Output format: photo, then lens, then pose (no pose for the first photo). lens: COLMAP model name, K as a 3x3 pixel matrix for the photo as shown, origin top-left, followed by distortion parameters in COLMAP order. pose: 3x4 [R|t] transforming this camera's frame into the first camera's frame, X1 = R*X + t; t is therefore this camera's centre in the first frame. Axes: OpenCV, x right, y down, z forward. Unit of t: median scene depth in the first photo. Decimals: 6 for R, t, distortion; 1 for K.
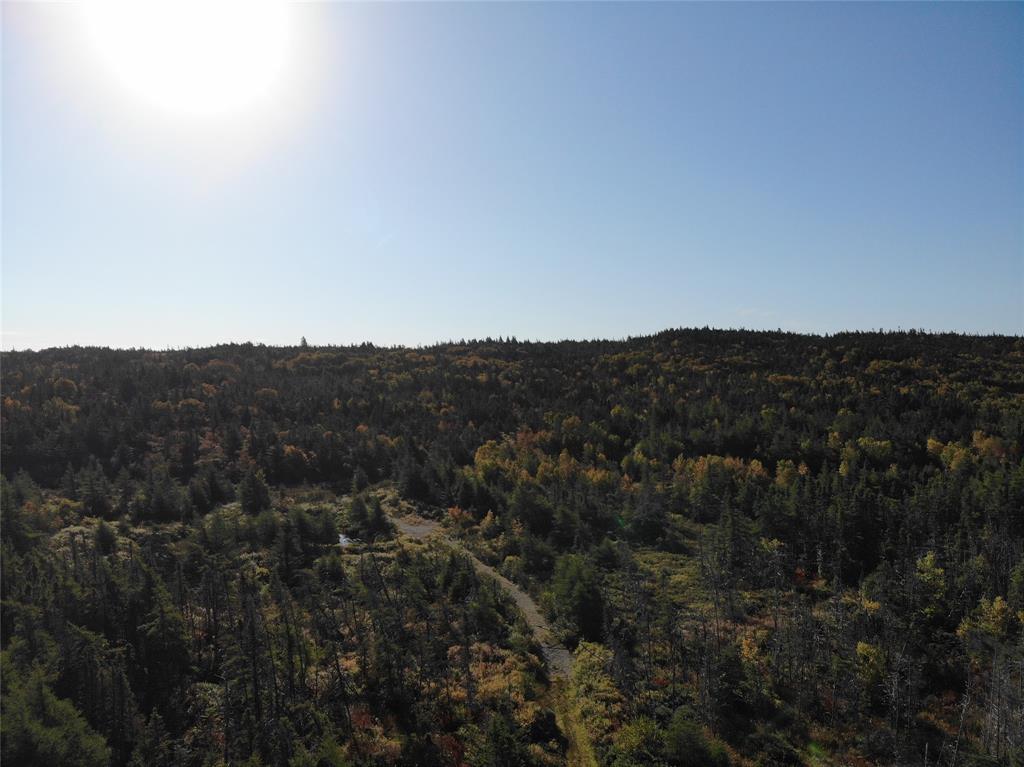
lens RADIAL K [[750.0, 0, 508.8], [0, 750.0, 388.5], [0, 0, 1]] dist [0.140466, -0.343420]
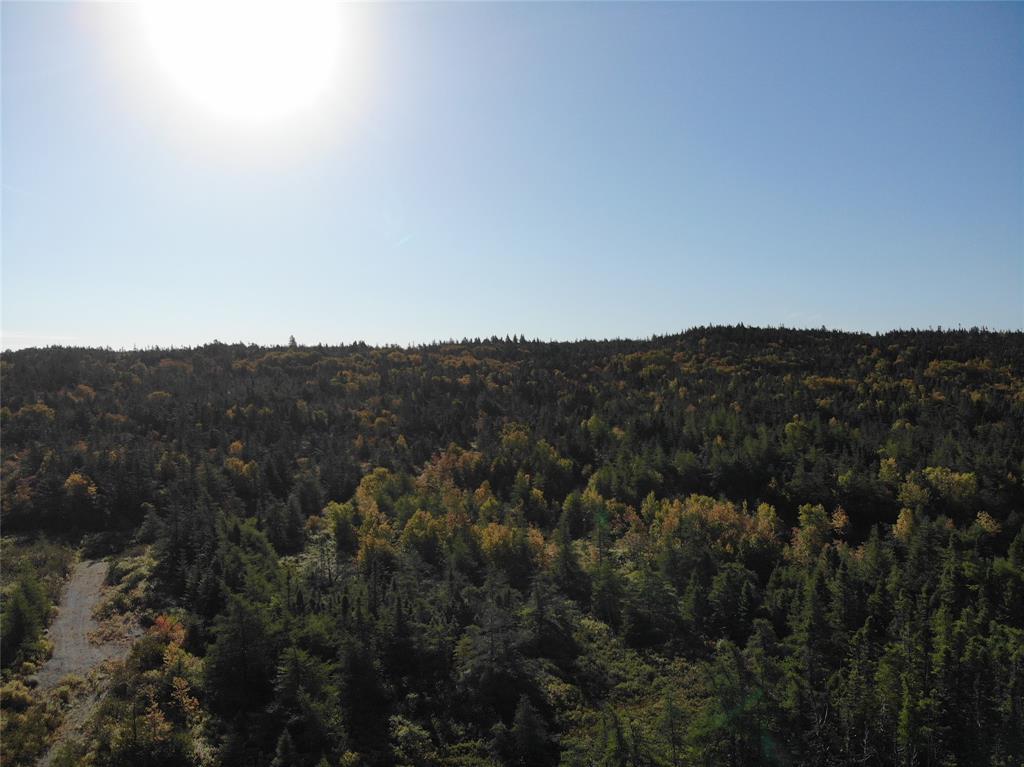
lens RADIAL K [[760.0, 0, 508.4], [0, 760.0, 389.2], [0, 0, 1]] dist [0.074819, -0.212141]
pose [[0.998533, 0.002078, -0.054100, 0.116684], [-0.002368, 0.999983, -0.005286, 0.000899], [0.054089, 0.005406, 0.998522, 0.279472]]
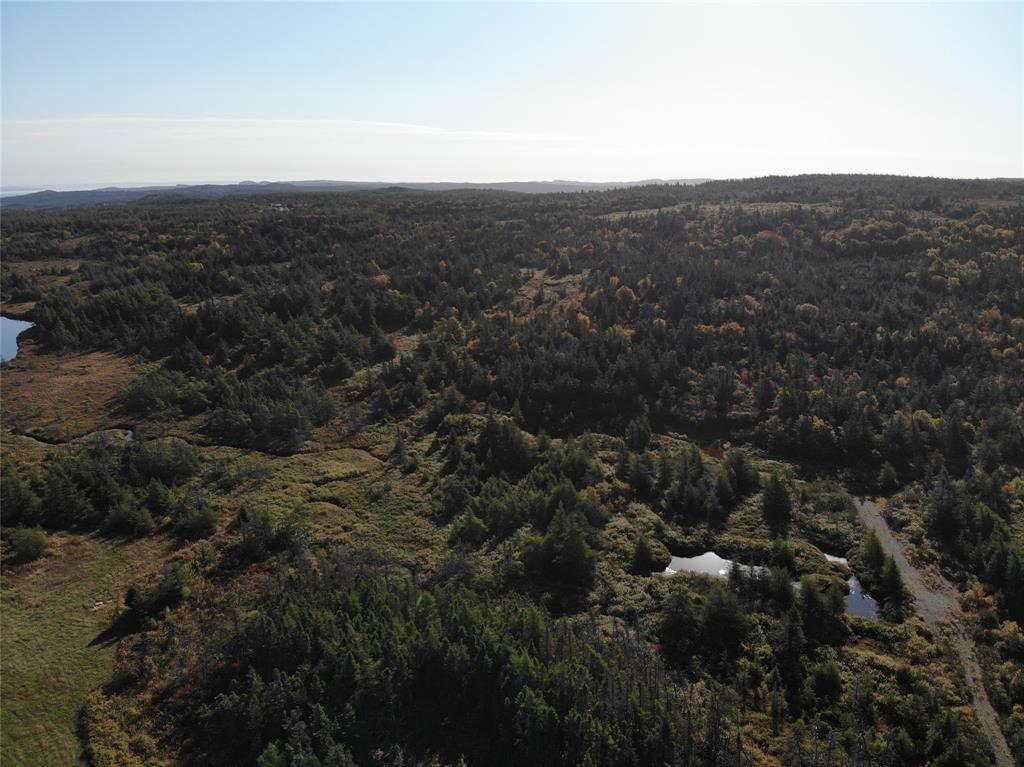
lens RADIAL K [[756.3, 0, 508.8], [0, 756.3, 383.1], [0, 0, 1]] dist [0.078570, -0.216931]
pose [[0.773635, 0.159791, -0.613153, 0.002397], [-0.007224, 0.969841, 0.243632, -0.176629], [0.633591, -0.184052, 0.751457, -0.002844]]
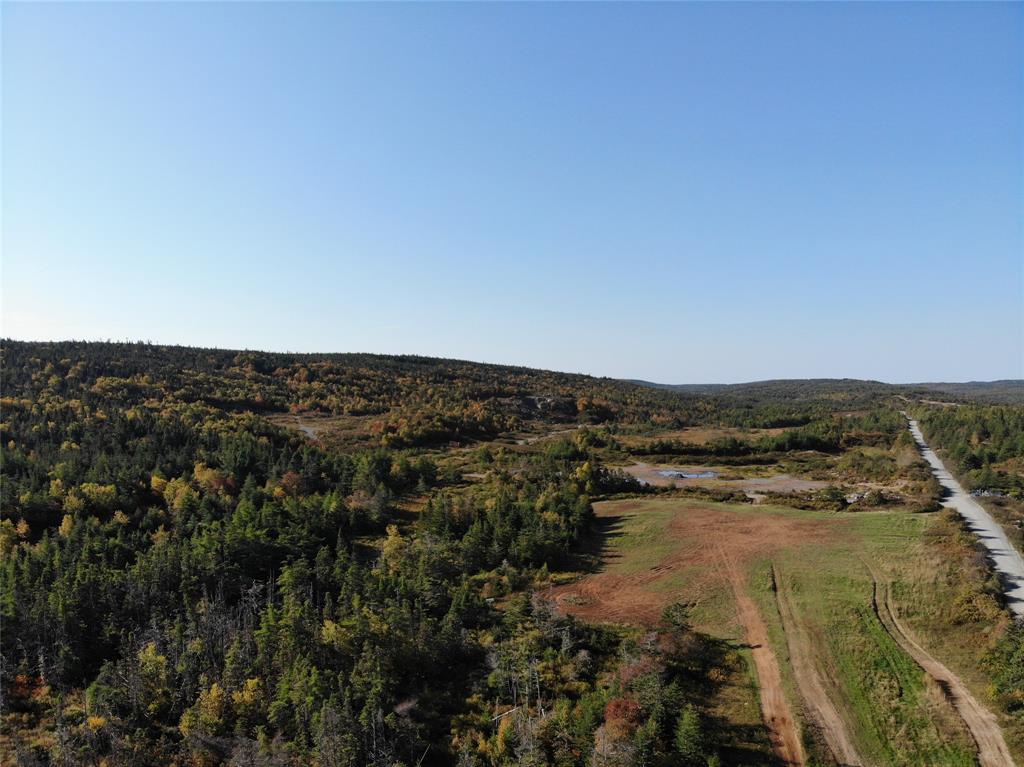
lens RADIAL K [[754.3, 0, 530.1], [0, 754.3, 377.1], [0, 0, 1]] dist [0.033313, -0.147035]
pose [[0.568998, 0.007975, 0.822300, 0.002690], [0.004264, 0.999911, -0.012648, -0.049296], [-0.822328, 0.010703, 0.568913, -0.005615]]
